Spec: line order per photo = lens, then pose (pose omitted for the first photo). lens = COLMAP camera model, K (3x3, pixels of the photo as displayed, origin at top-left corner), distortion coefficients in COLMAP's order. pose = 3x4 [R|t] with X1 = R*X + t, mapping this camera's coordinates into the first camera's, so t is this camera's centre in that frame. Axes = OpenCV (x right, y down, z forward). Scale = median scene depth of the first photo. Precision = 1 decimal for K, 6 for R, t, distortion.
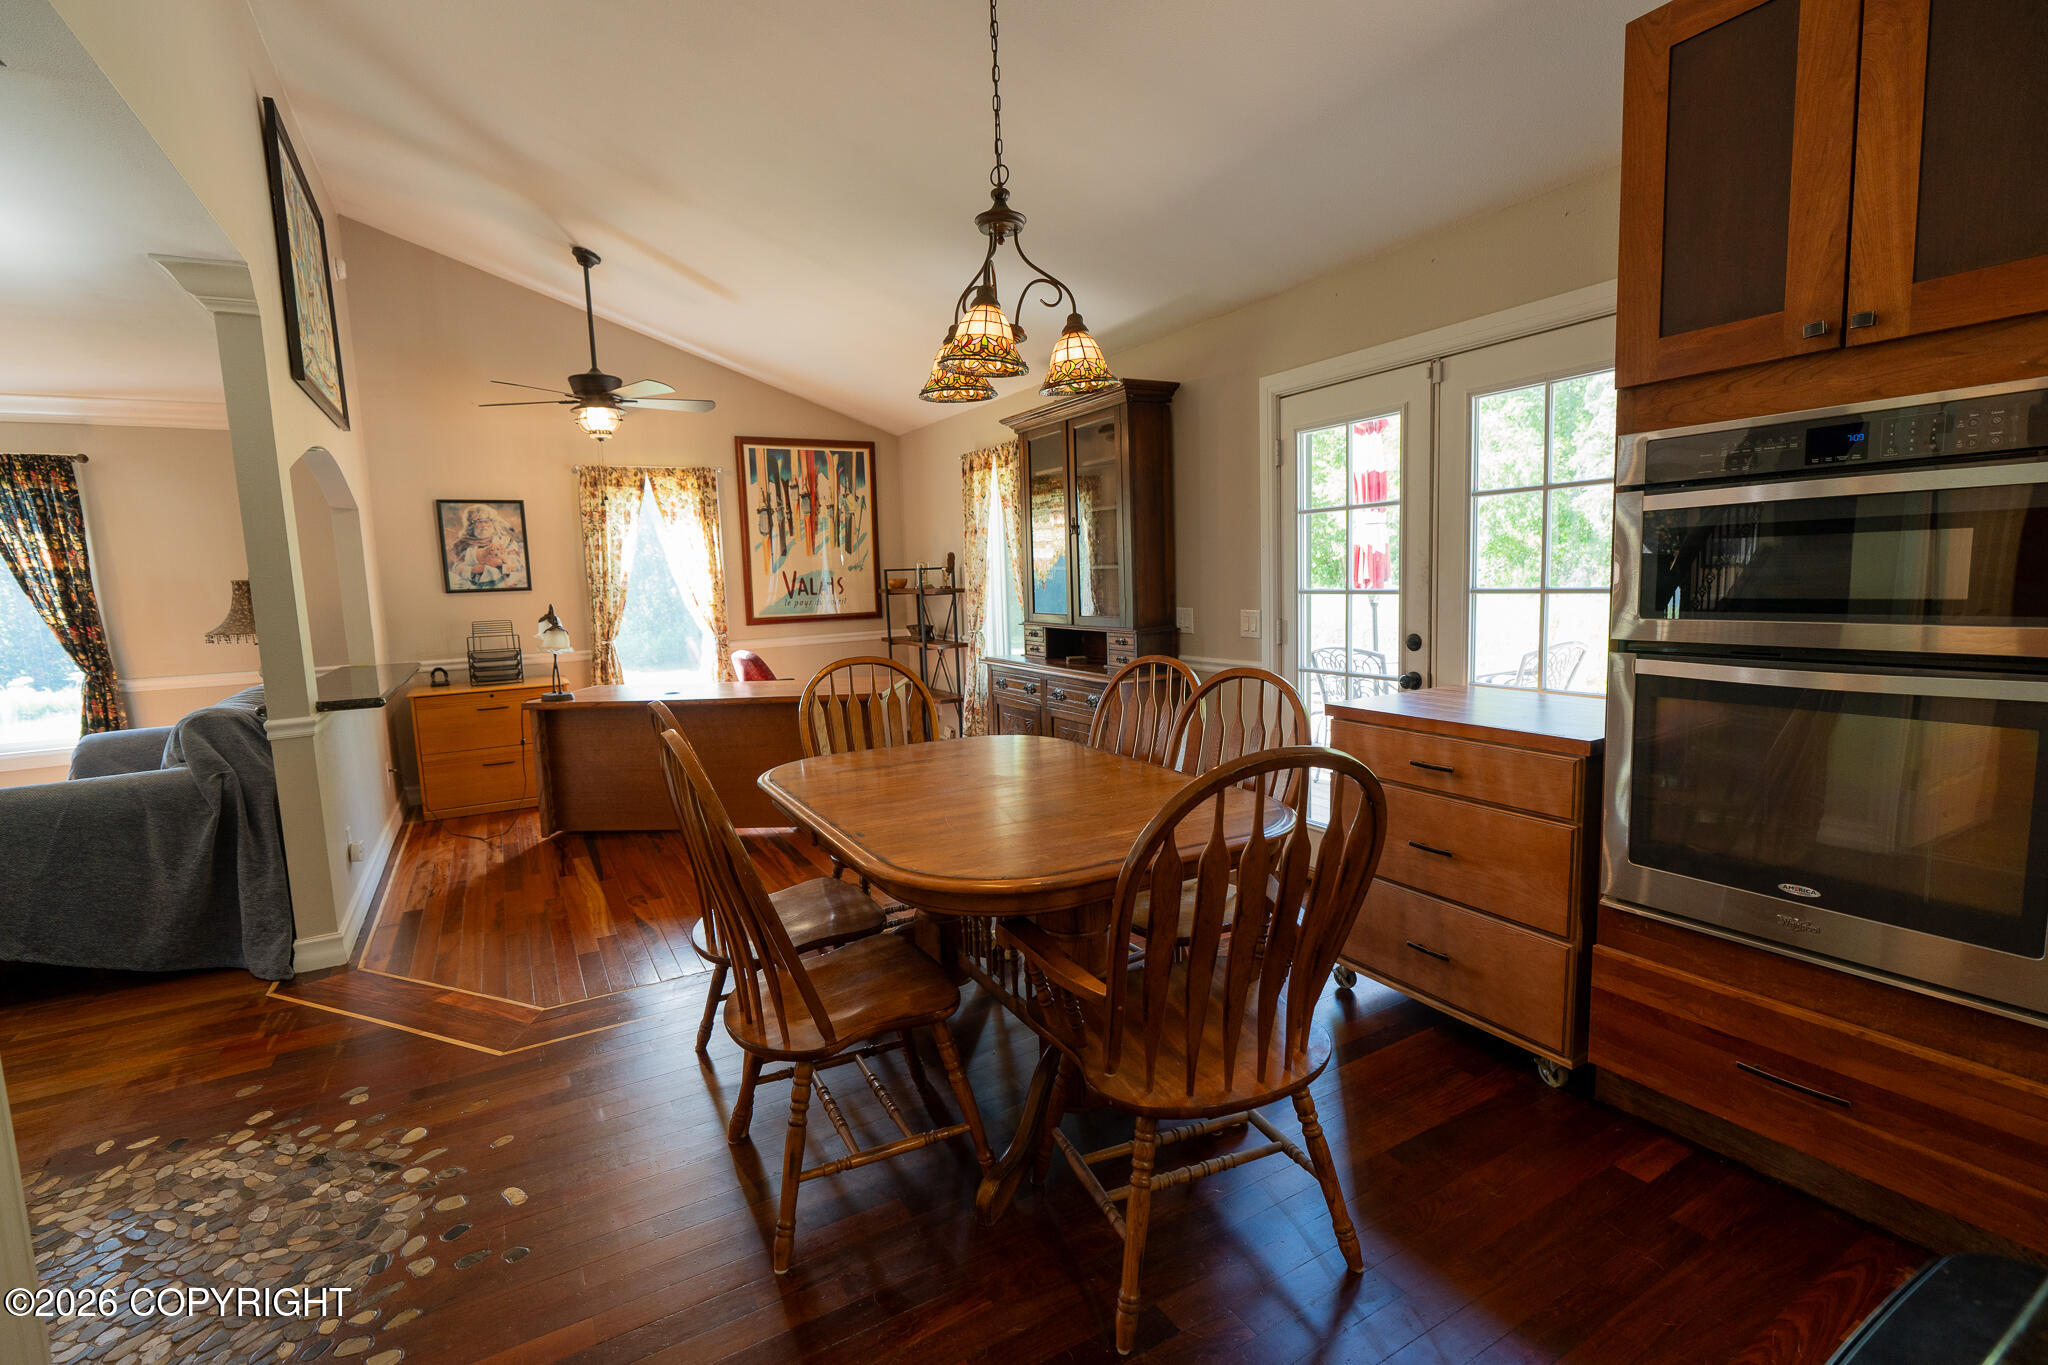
lens RADIAL K [[917.0, 0, 1022.0], [0, 917.0, 682.7], [0, 0, 1]] dist [-0.005027, 0.001531]
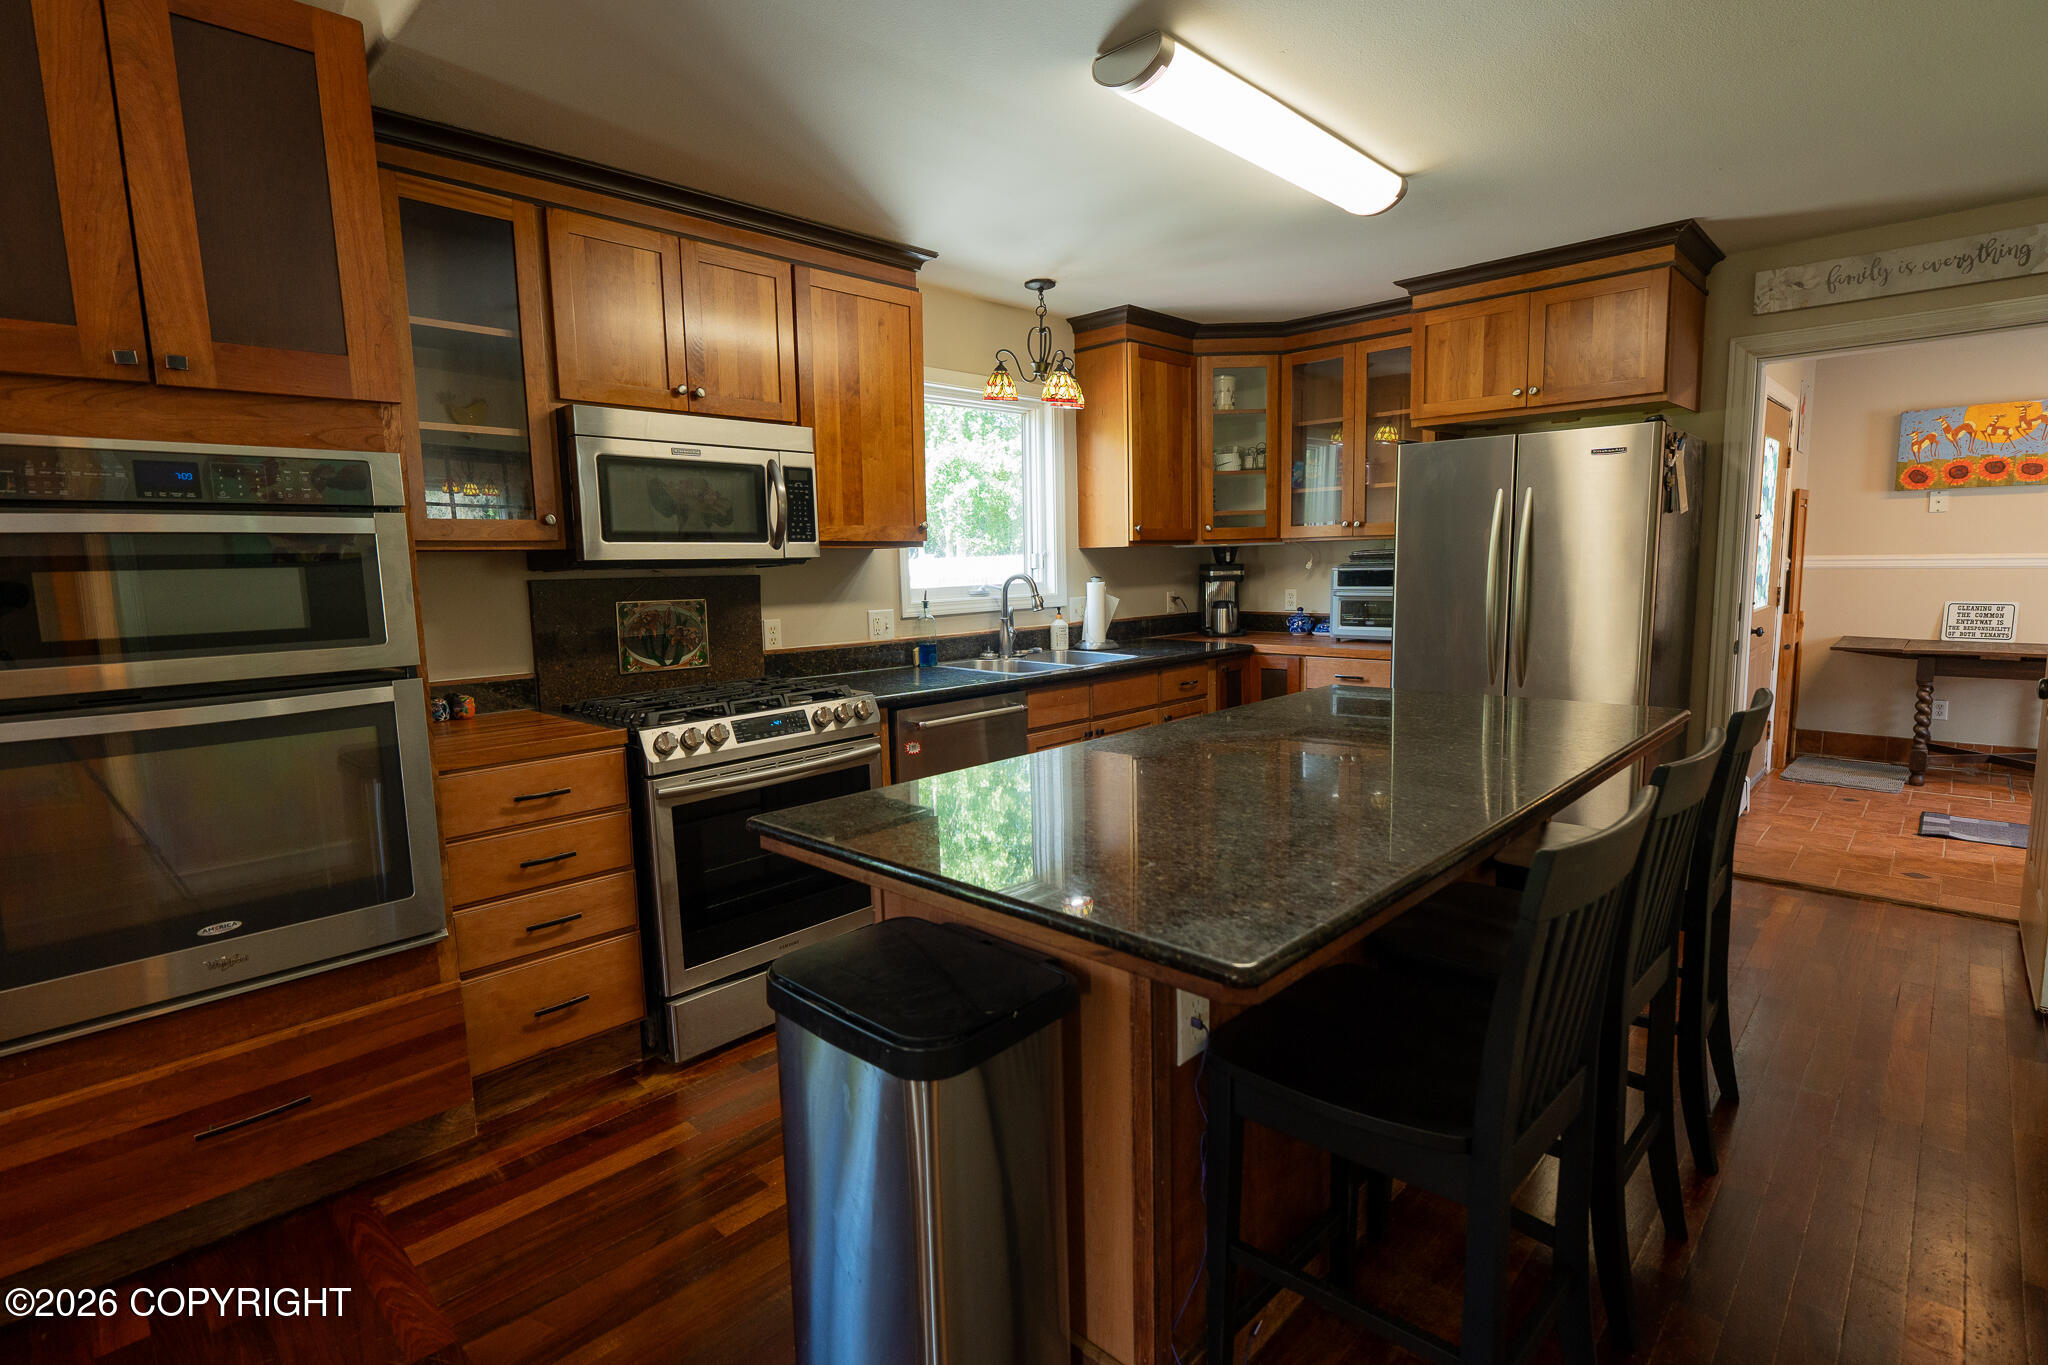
lens RADIAL K [[981.0, 0, 1019.7], [0, 981.0, 678.1], [0, 0, 1]] dist [-0.005136, 0.000372]
pose [[-0.267876, -0.072911, 0.960690, -0.134886], [0.146564, 0.982443, 0.115429, -0.011977], [-0.952240, 0.171723, -0.252487, 0.142298]]
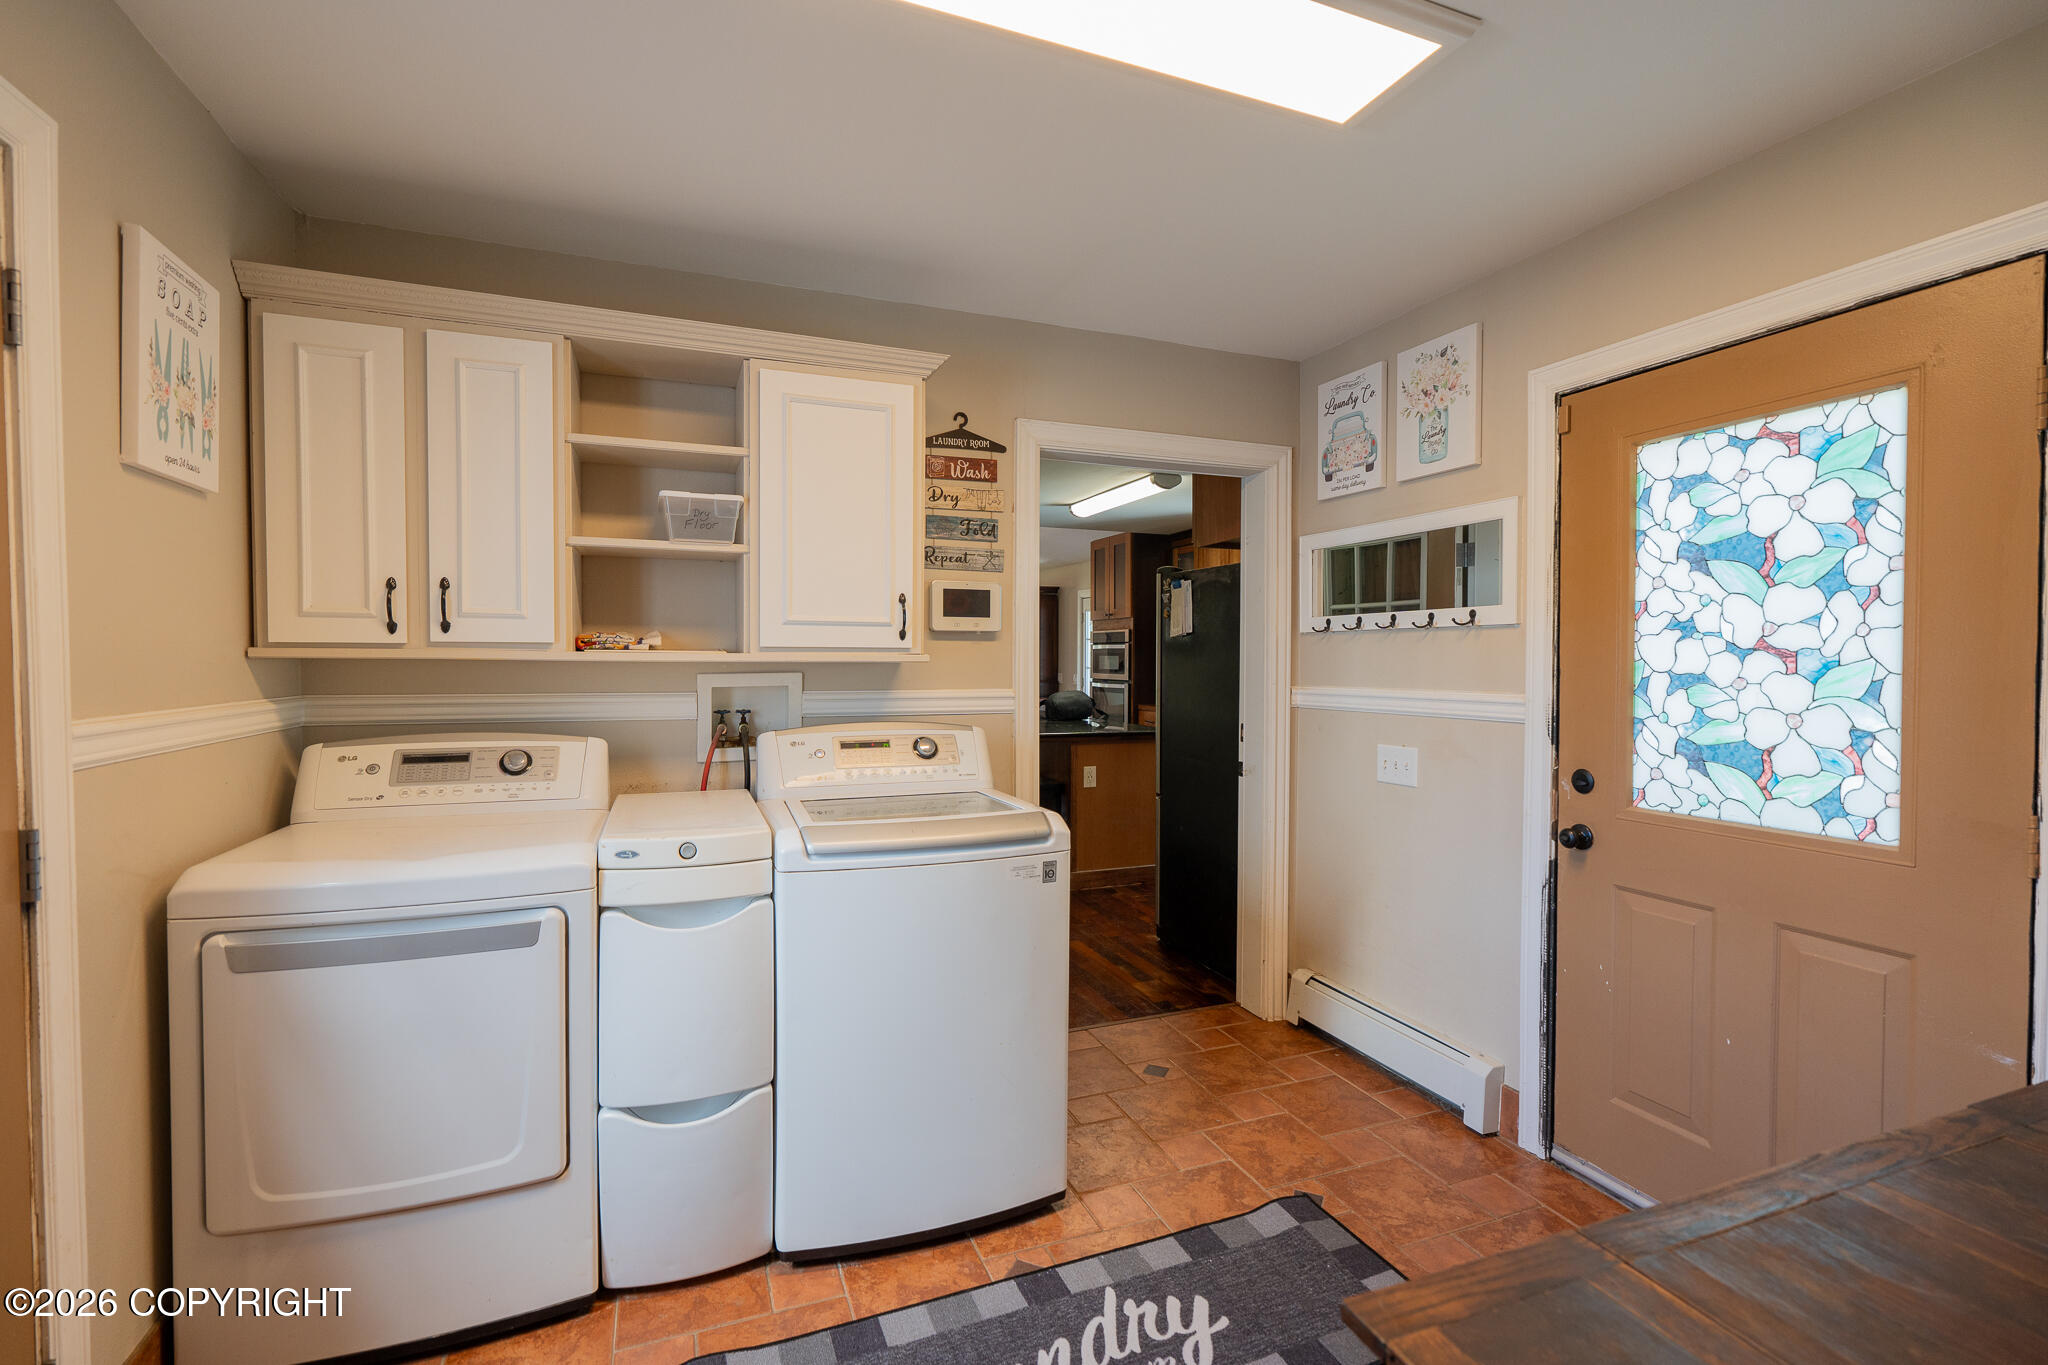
lens RADIAL K [[917.0, 0, 1021.6], [0, 917.0, 678.4], [0, 0, 1]] dist [-0.005027, 0.001531]
pose [[0.988109, 0.047061, -0.146377, 0.379005], [-0.060673, 0.994096, -0.089957, 0.140978], [0.141279, 0.097769, 0.985130, -1.284600]]
